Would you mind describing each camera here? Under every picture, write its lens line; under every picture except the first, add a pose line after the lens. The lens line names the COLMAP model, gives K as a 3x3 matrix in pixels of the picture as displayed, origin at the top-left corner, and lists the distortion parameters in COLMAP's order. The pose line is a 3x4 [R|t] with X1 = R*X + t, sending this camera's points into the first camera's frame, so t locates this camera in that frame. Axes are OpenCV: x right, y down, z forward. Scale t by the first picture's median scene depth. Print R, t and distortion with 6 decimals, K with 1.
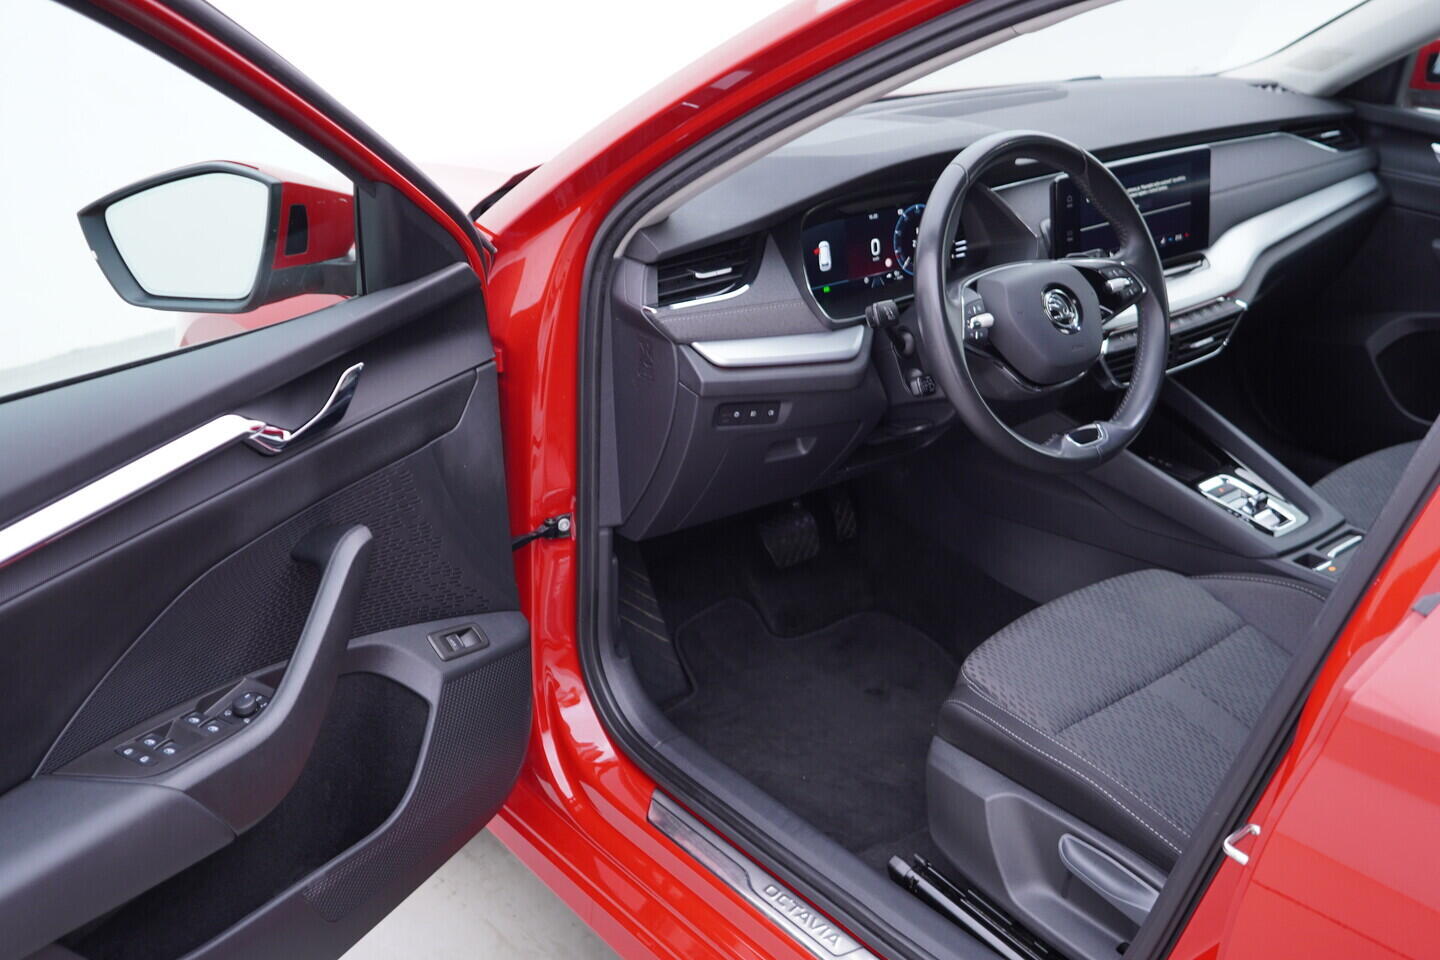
lens RADIAL K [[1500.0, 0, 730.8], [0, 1500.0, 483.6], [0, 0, 1]] dist [-0.003165, 0.000000]
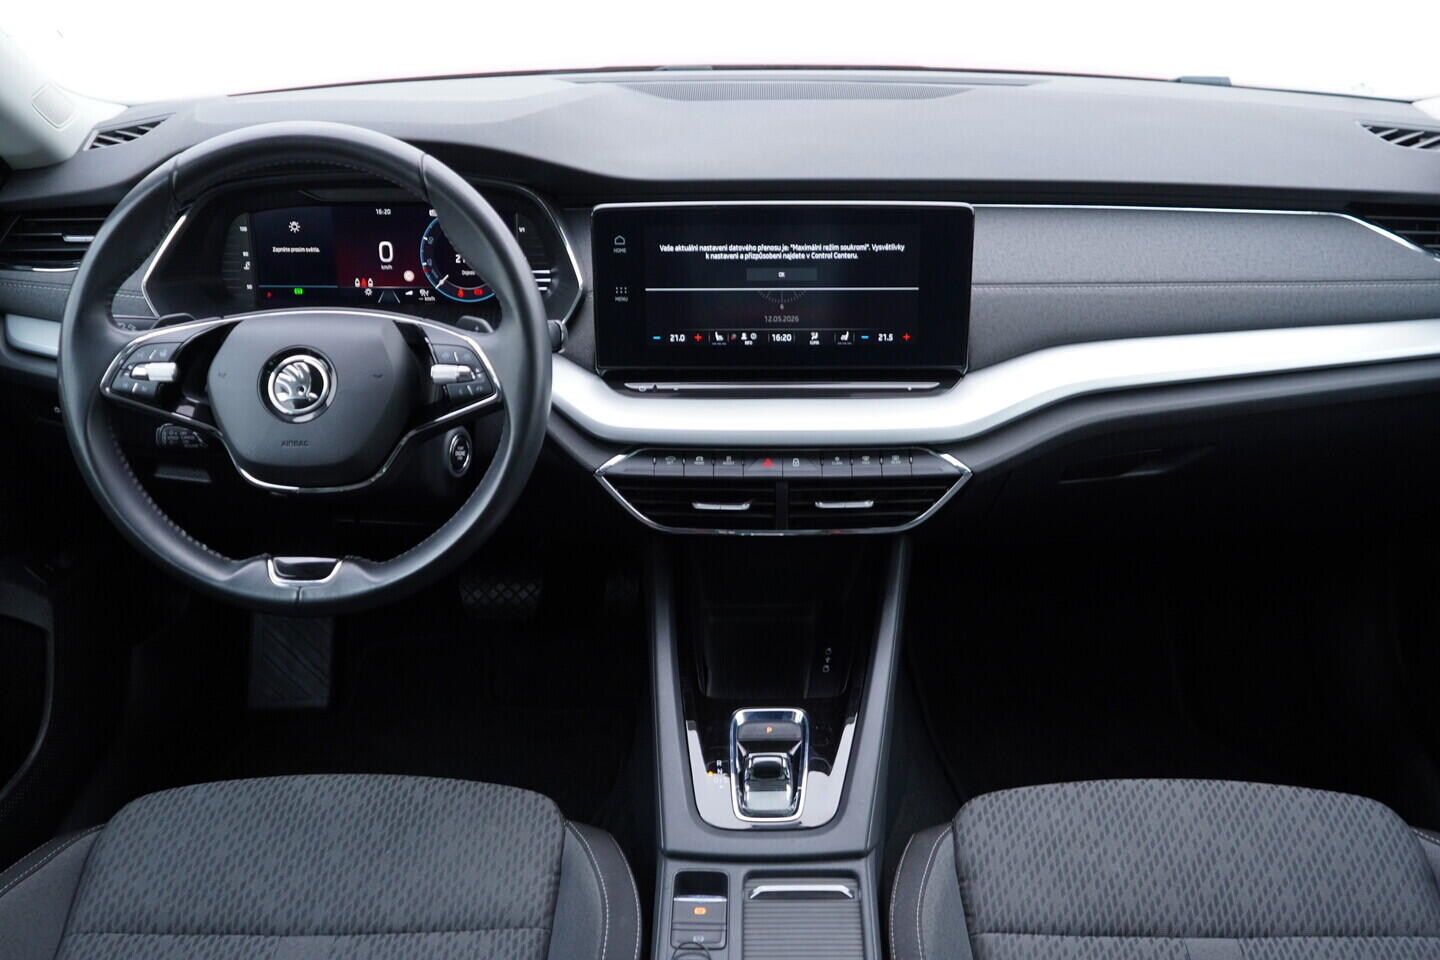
lens RADIAL K [[1500.0, 0, 713.6], [0, 1500.0, 484.0], [0, 0, 1]] dist [-0.003165, 0.000000]
pose [[0.759098, 0.290234, -0.582696, 0.689358], [-0.253896, 0.956222, 0.145524, -0.195266], [0.599422, 0.037477, 0.799555, 0.490602]]
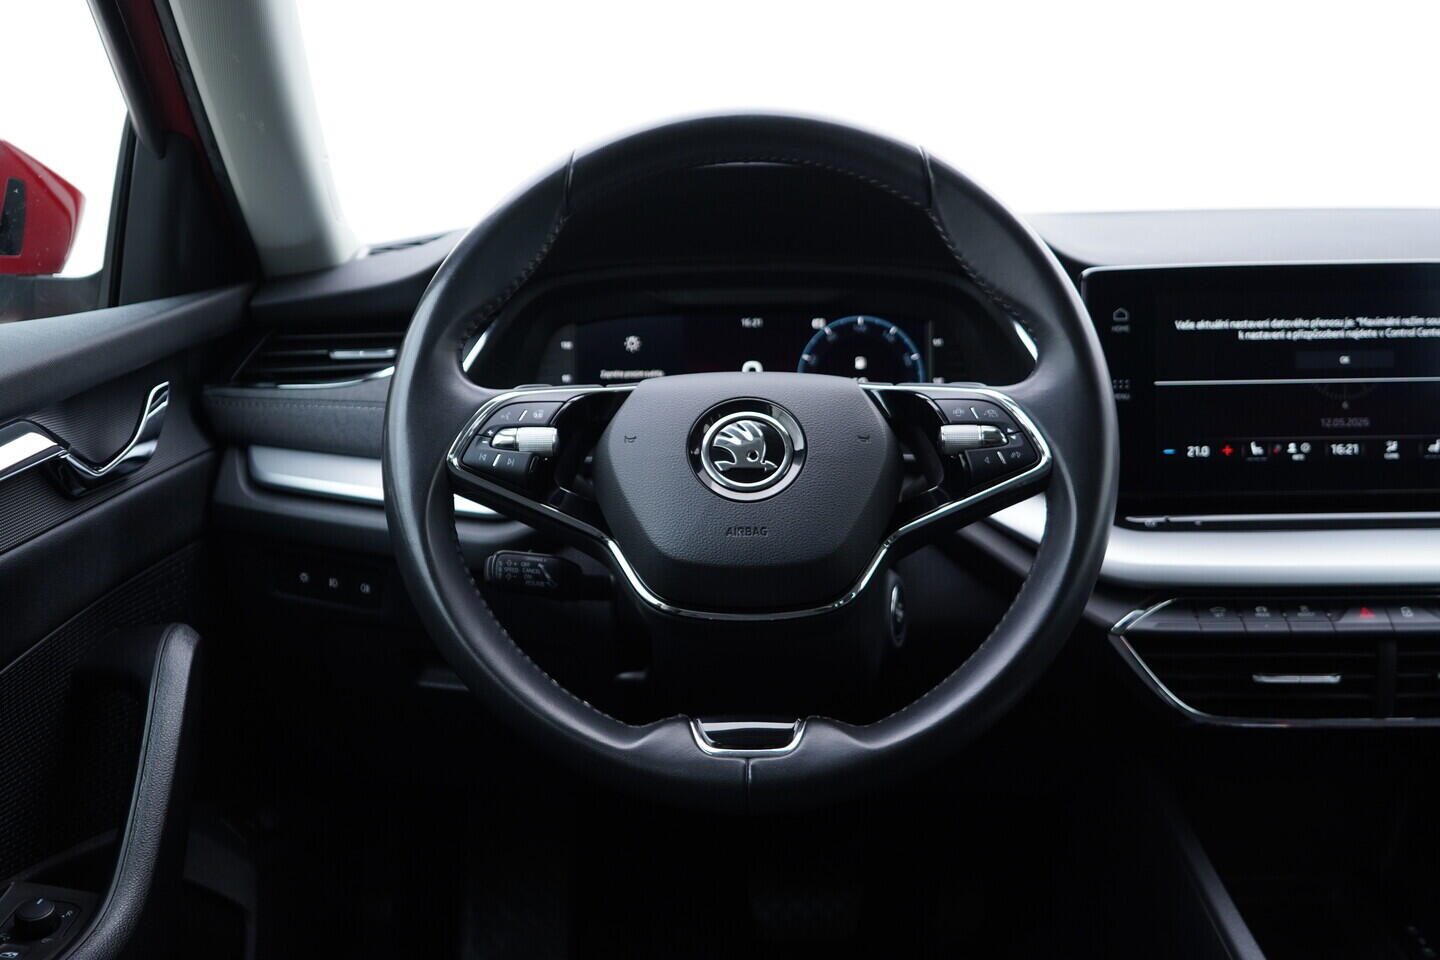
lens RADIAL K [[1500.0, 0, 711.4], [0, 1500.0, 468.6], [0, 0, 1]] dist [-0.003165, 0.000000]
pose [[0.757084, 0.094397, -0.646462, 0.451186], [-0.248663, 0.956665, -0.151521, -0.033086], [0.604144, 0.275466, 0.747749, 0.565943]]
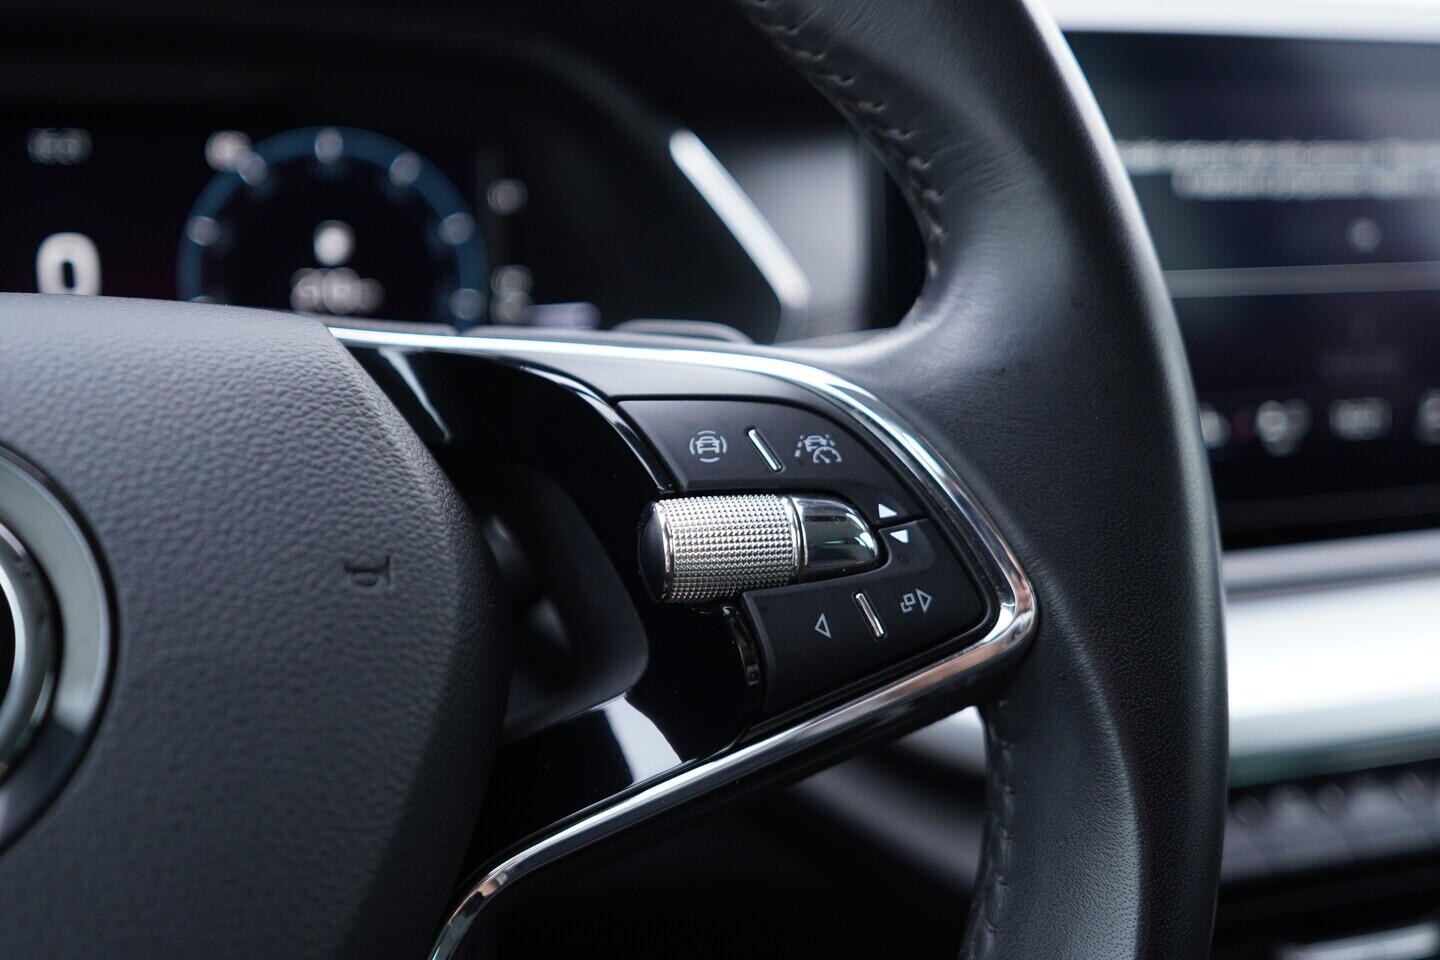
lens RADIAL K [[1500.0, 0, 723.6], [0, 1500.0, 476.6], [0, 0, 1]] dist [-0.003165, 0.000000]
pose [[0.936645, 0.124139, -0.327544, 0.272093], [-0.177869, 0.974125, -0.139440, -0.109947], [0.301759, 0.188865, 0.934490, 0.806247]]
